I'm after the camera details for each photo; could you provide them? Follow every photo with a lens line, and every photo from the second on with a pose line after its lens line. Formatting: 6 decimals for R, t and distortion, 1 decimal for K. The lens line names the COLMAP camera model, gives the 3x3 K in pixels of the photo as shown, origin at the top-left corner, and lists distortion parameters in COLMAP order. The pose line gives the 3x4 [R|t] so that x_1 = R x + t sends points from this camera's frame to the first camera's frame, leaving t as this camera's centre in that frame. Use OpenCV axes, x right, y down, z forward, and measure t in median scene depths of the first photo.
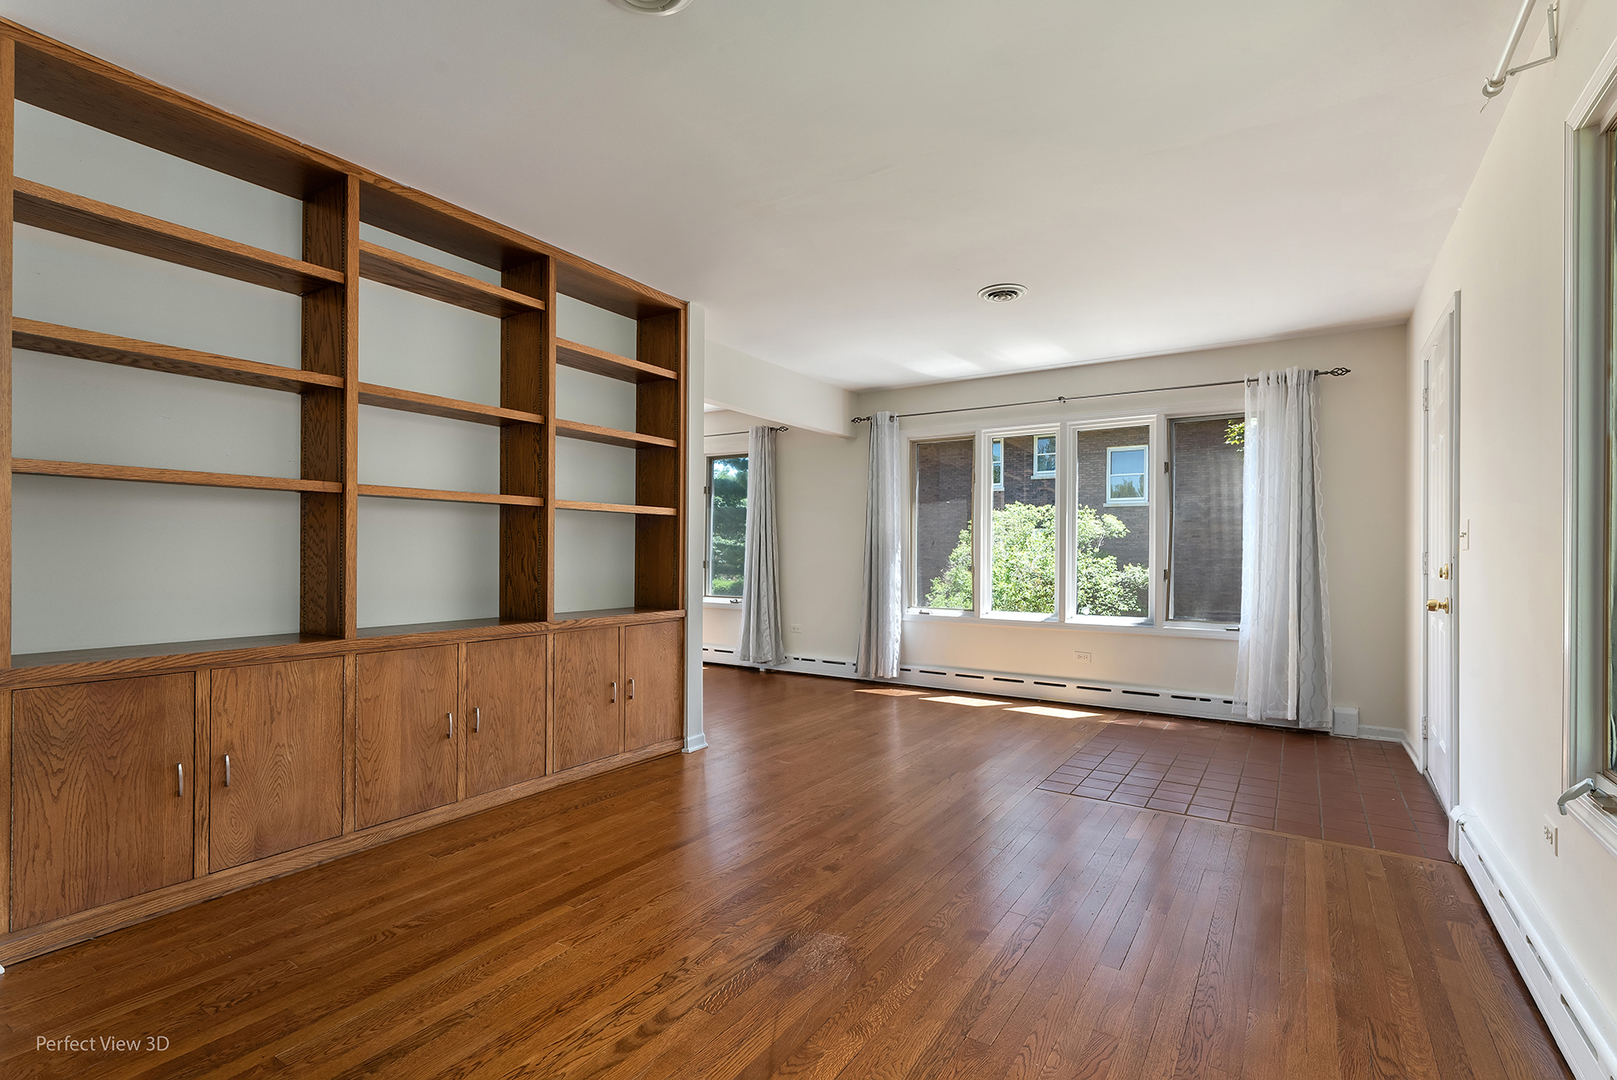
lens RADIAL K [[767.4, 0, 812.4], [0, 767.4, 548.9], [0, 0, 1]] dist [-0.002630, -0.000346]
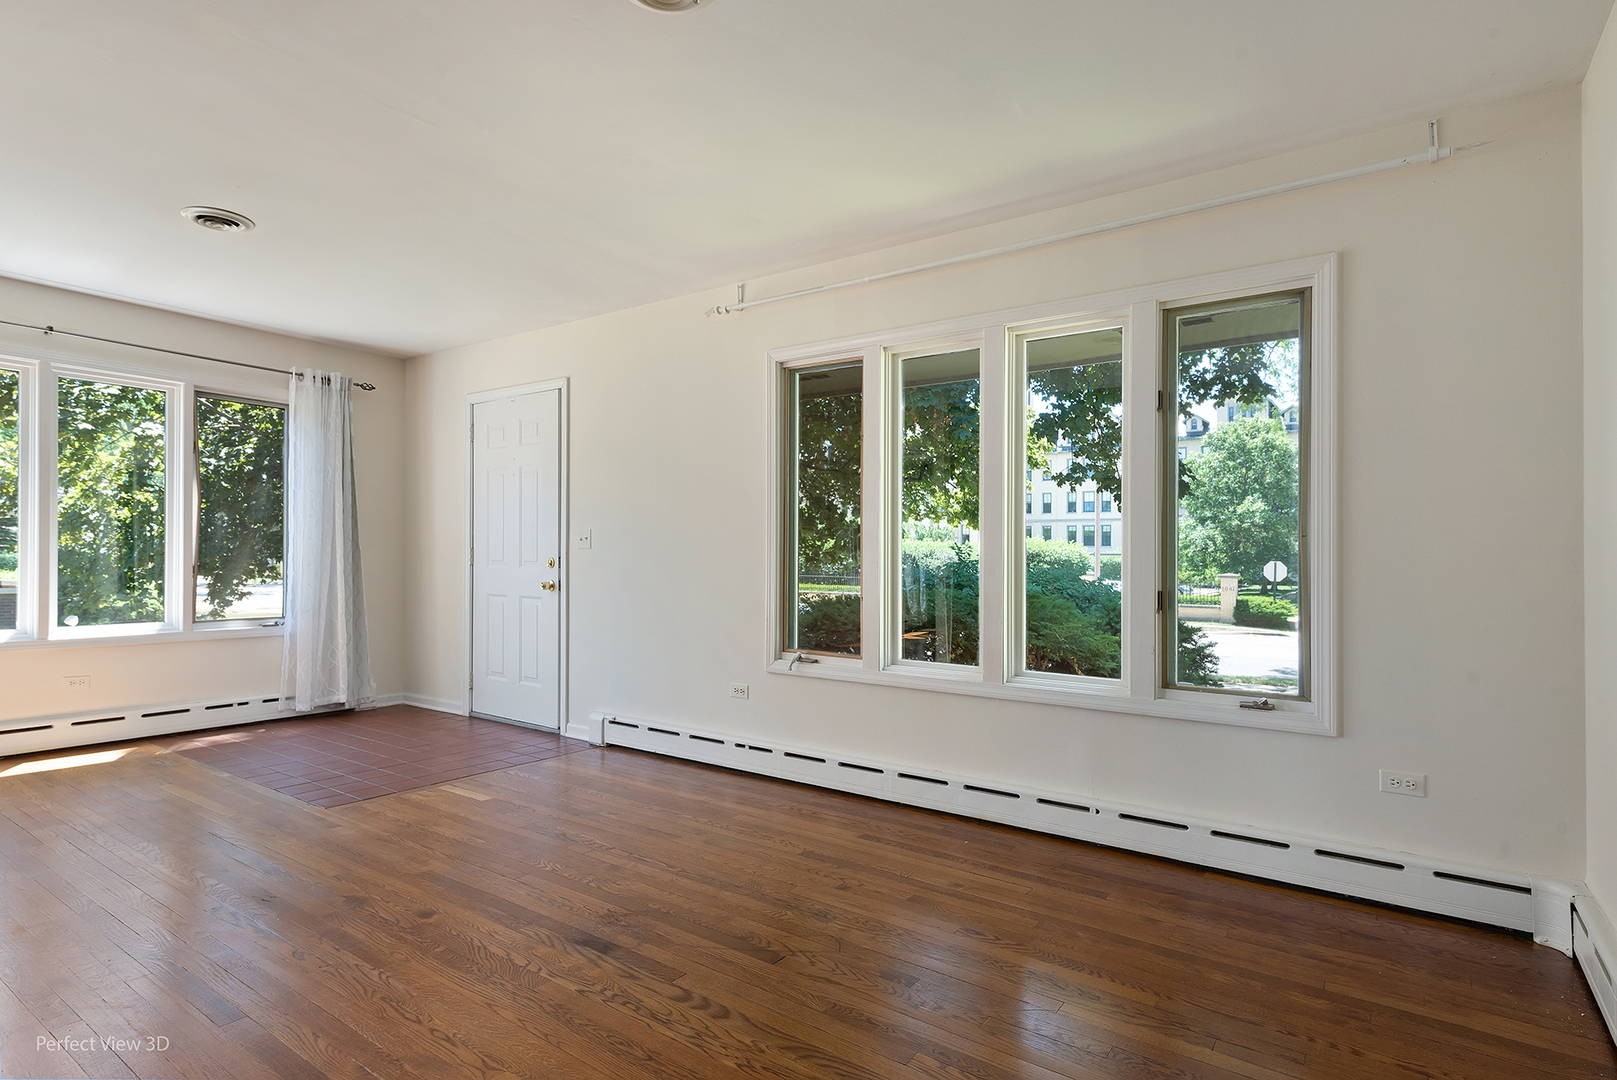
lens RADIAL K [[840.7, 0, 801.9], [0, 840.7, 553.1], [0, 0, 1]] dist [0.000140, 0.000686]
pose [[0.038014, -0.005317, 0.999263, -0.773040], [-0.019444, 0.999793, 0.006060, -0.008284], [-0.999088, -0.019660, 0.037902, 0.459491]]
